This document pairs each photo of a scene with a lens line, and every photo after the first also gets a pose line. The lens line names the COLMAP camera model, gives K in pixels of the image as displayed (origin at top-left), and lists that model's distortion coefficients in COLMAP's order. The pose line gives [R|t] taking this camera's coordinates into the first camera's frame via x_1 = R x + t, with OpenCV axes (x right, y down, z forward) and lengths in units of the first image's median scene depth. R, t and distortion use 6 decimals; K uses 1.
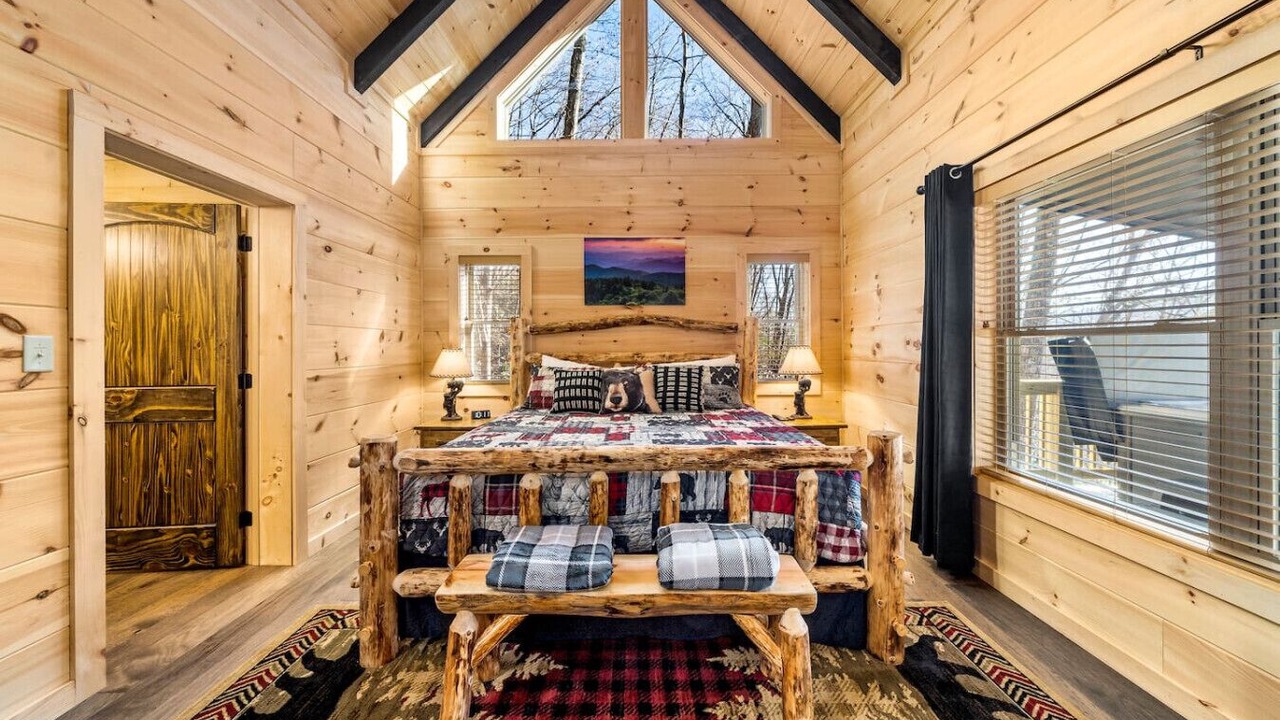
lens RADIAL K [[452.2, 0, 643.1], [0, 452.2, 342.2], [0, 0, 1]] dist [-0.005931, -0.000010]
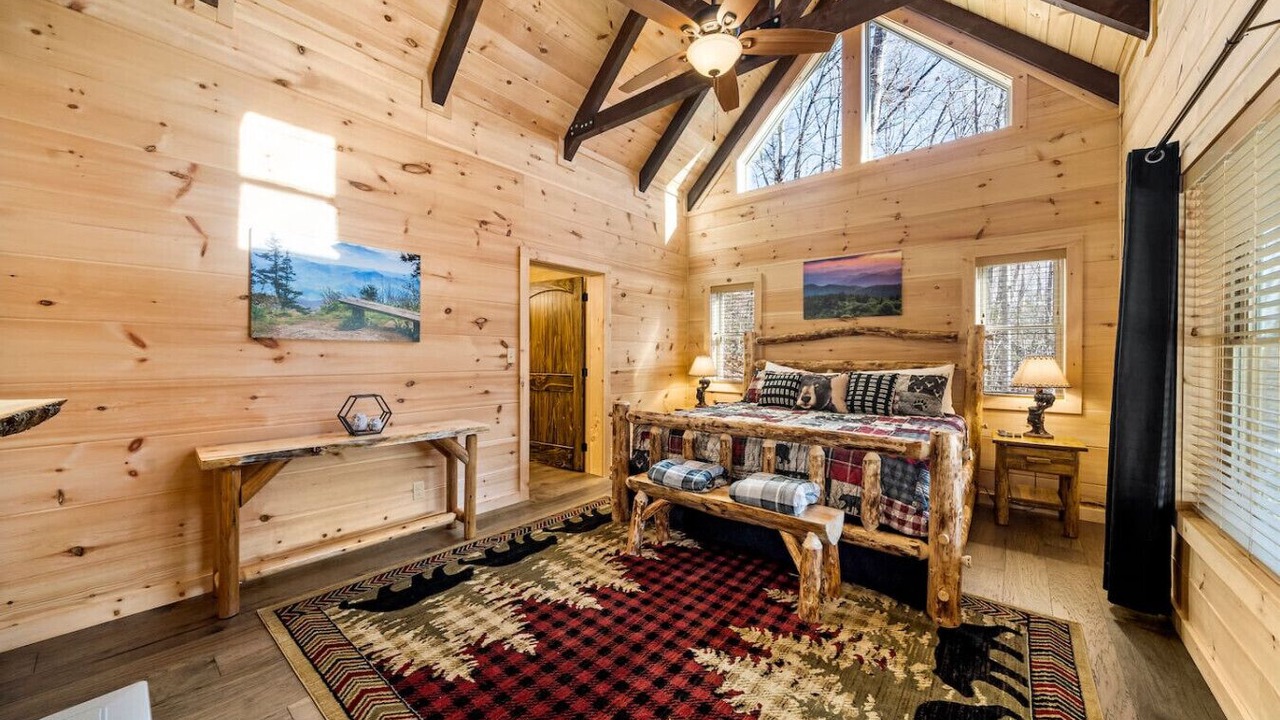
lens RADIAL K [[462.1, 0, 641.0], [0, 462.1, 348.5], [0, 0, 1]] dist [-0.007039, 0.000180]
pose [[0.766281, -0.001547, -0.642504, 0.388855], [-0.000242, 0.999996, -0.002696, -0.004331], [0.642506, 0.002222, 0.766278, -0.230556]]
